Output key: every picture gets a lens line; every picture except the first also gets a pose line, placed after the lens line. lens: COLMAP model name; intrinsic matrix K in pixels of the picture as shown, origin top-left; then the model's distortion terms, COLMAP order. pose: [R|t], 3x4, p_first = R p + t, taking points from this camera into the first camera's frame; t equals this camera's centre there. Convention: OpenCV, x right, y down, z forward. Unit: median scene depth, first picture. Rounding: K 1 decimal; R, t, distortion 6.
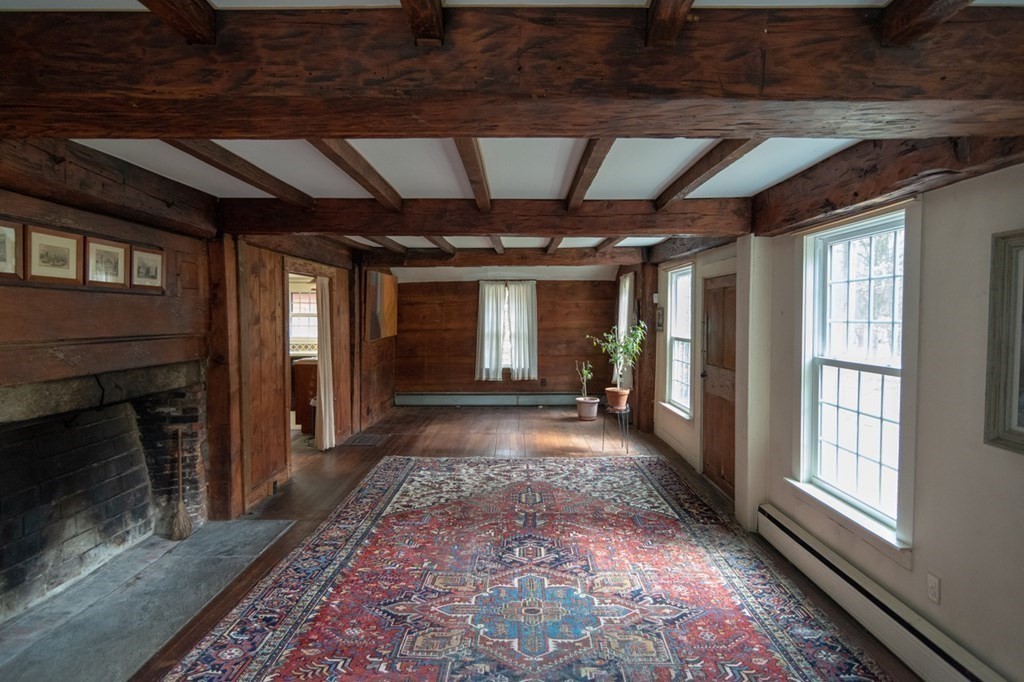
lens RADIAL K [[550.5, 0, 504.8], [0, 550.5, 342.1], [0, 0, 1]] dist [0.001033, 0.002969]
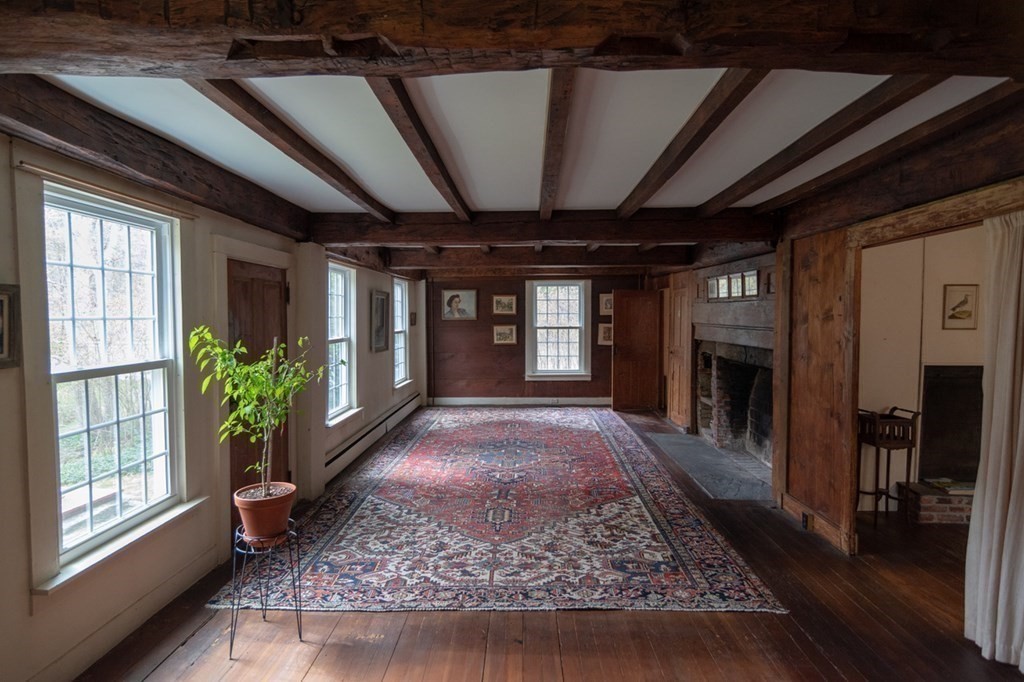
lens RADIAL K [[550.5, 0, 509.5], [0, 550.5, 338.2], [0, 0, 1]] dist [0.001033, 0.002969]
pose [[-0.999980, -0.001221, 0.006228, 0.024284], [-0.000650, 0.995858, 0.090915, -0.091543], [-0.006313, 0.090909, -0.995839, 1.926566]]
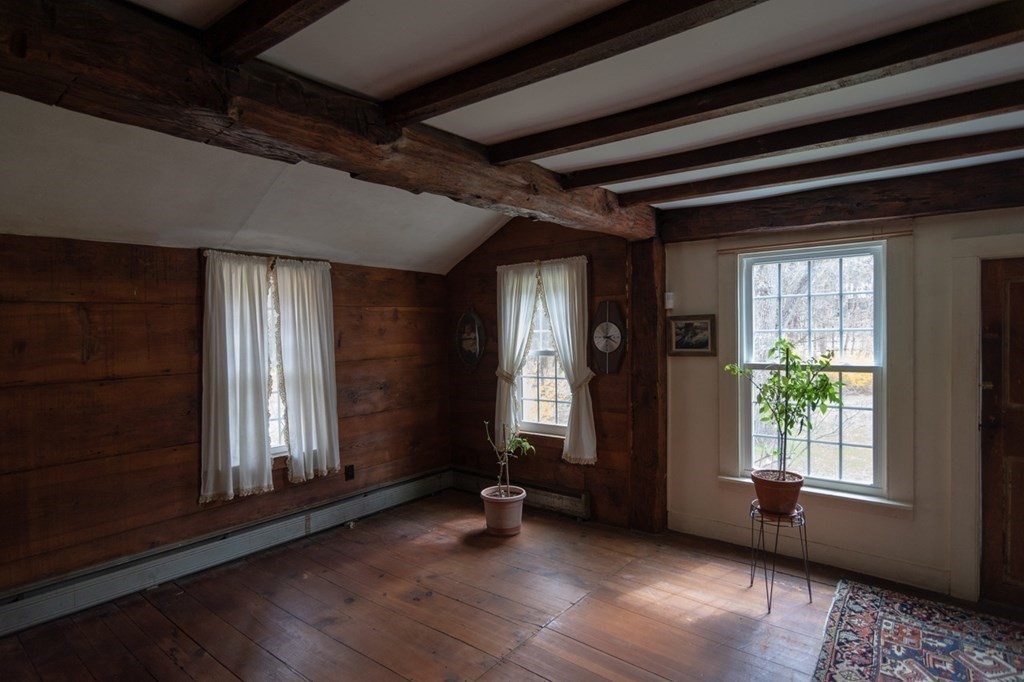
lens RADIAL K [[550.5, 0, 502.7], [0, 550.5, 340.4], [0, 0, 1]] dist [0.001033, 0.002969]
pose [[0.618542, -0.020954, 0.785472, -0.465788], [0.055341, 0.998324, -0.016948, -0.056997], [-0.783800, 0.053952, 0.618665, 1.207451]]
